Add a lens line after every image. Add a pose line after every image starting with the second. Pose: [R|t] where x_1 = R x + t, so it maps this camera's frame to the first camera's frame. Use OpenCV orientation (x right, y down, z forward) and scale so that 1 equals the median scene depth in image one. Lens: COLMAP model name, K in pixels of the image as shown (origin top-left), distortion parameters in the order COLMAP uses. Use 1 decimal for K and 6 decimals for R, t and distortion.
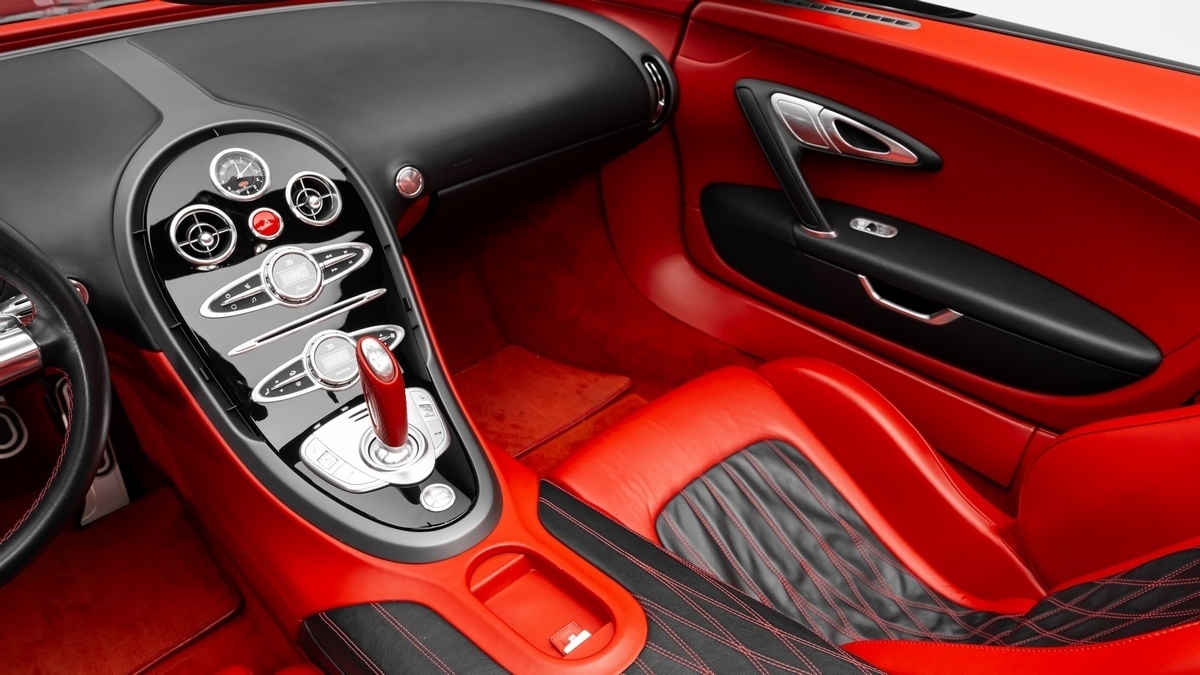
lens RADIAL K [[887.3, 0, 600.0], [0, 887.3, 337.5], [0, 0, 1]] dist [0.002824, 0.003499]
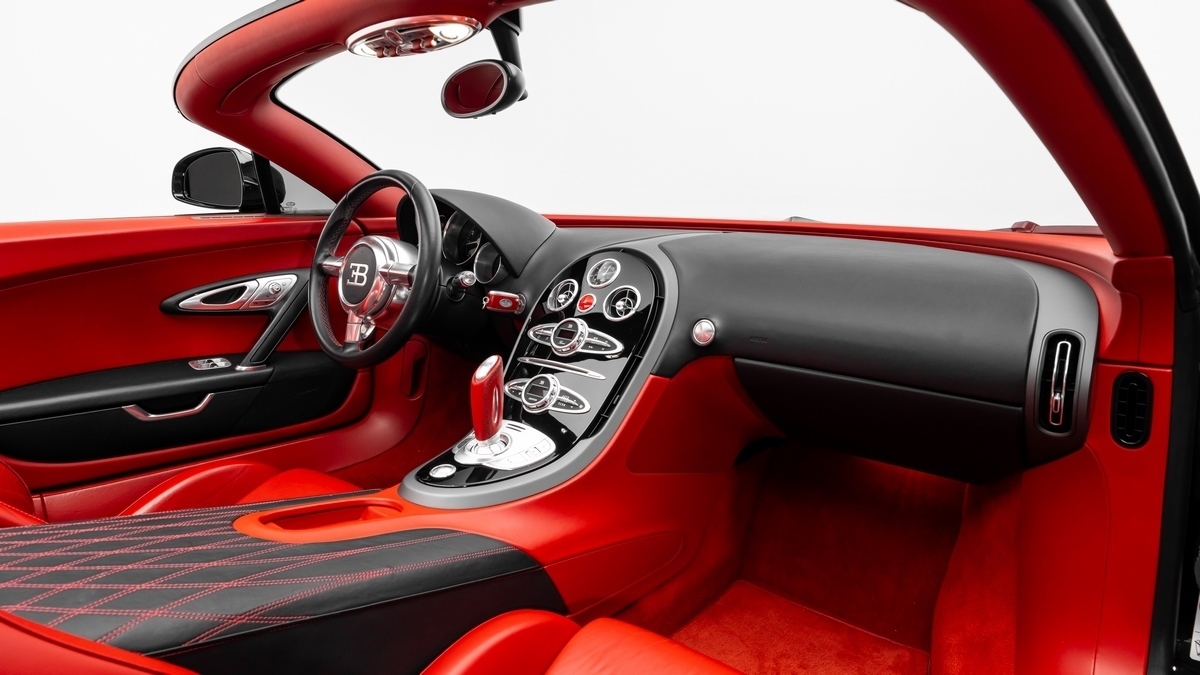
lens RADIAL K [[738.7, 0, 600.0], [0, 738.7, 337.5], [0, 0, 1]] dist [-0.025631, 0.000043]
pose [[0.131451, 0.204150, -0.970074, 0.814692], [-0.577828, 0.810916, 0.092357, -0.205442], [0.805503, 0.548396, 0.224559, 0.768590]]
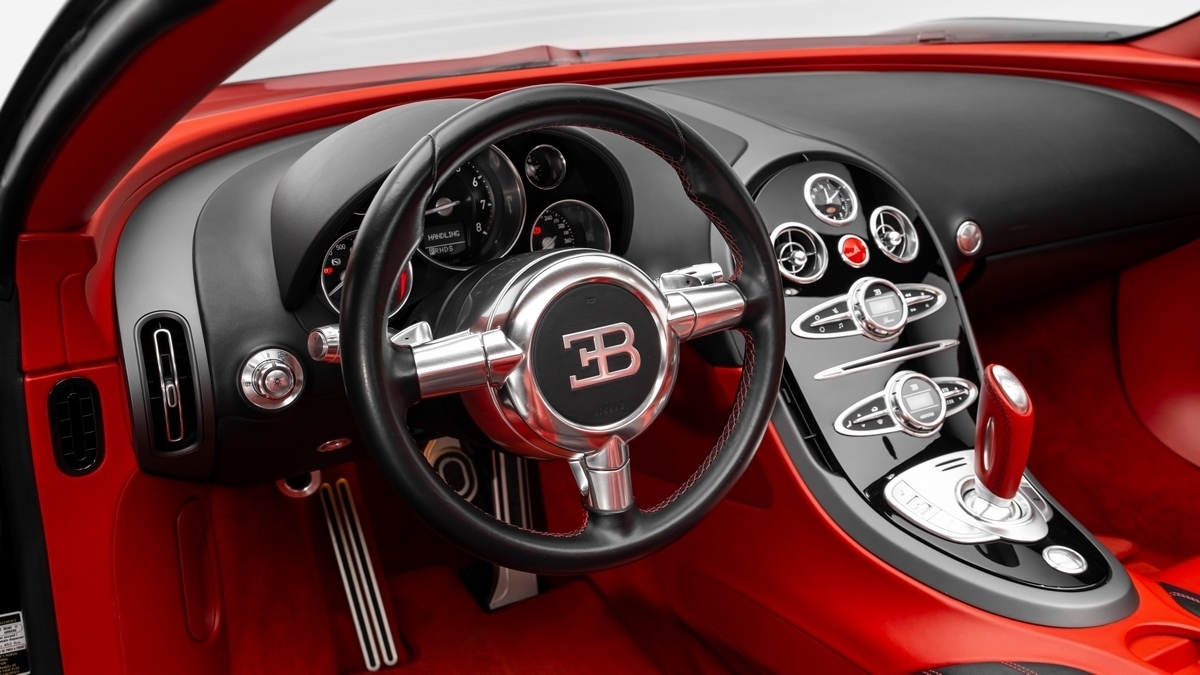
lens RADIAL K [[1144.0, 0, 600.0], [0, 1144.0, 337.5], [0, 0, 1]] dist [0.070407, 0.011808]
pose [[0.975754, 0.088854, -0.200024, -0.383435], [-0.131797, 0.968152, -0.212863, 0.249606], [0.174740, 0.234065, 0.956389, -0.177843]]
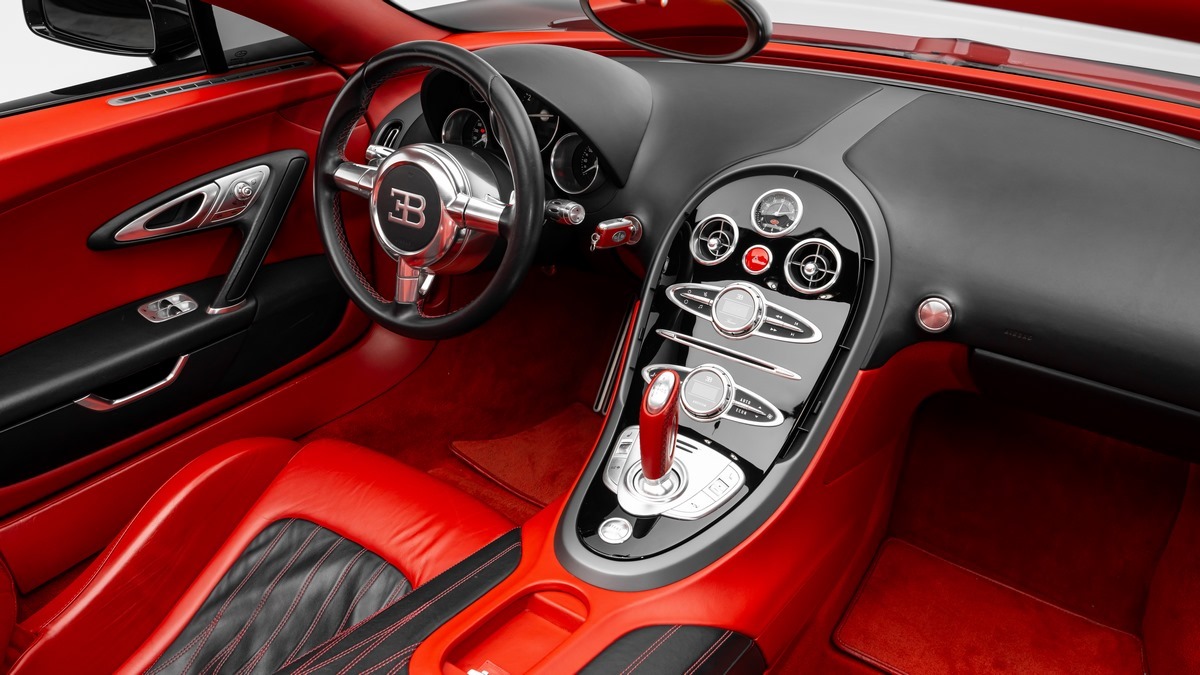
lens RADIAL K [[956.9, 0, 600.0], [0, 956.9, 337.5], [0, 0, 1]] dist [0.011657, 0.002079]
pose [[0.238031, 0.493524, -0.836526, 0.579212], [-0.565266, 0.770780, 0.293891, -0.284099], [0.789820, 0.402905, 0.462442, 0.355912]]
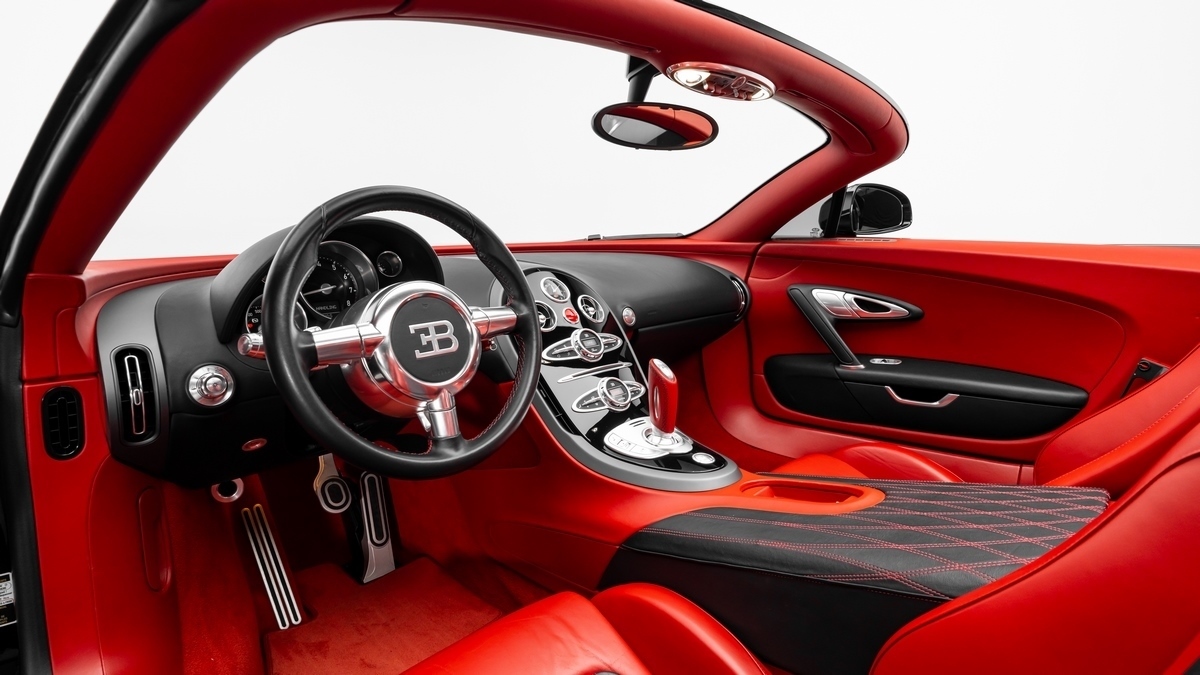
lens RADIAL K [[647.7, 0, 600.0], [0, 647.7, 337.5], [0, 0, 1]] dist [-0.052958, 0.027052]
pose [[0.997129, -0.013241, 0.074561, -0.409182], [0.043943, 0.903040, -0.427302, 0.426796], [-0.061674, 0.429352, 0.901029, -0.079551]]
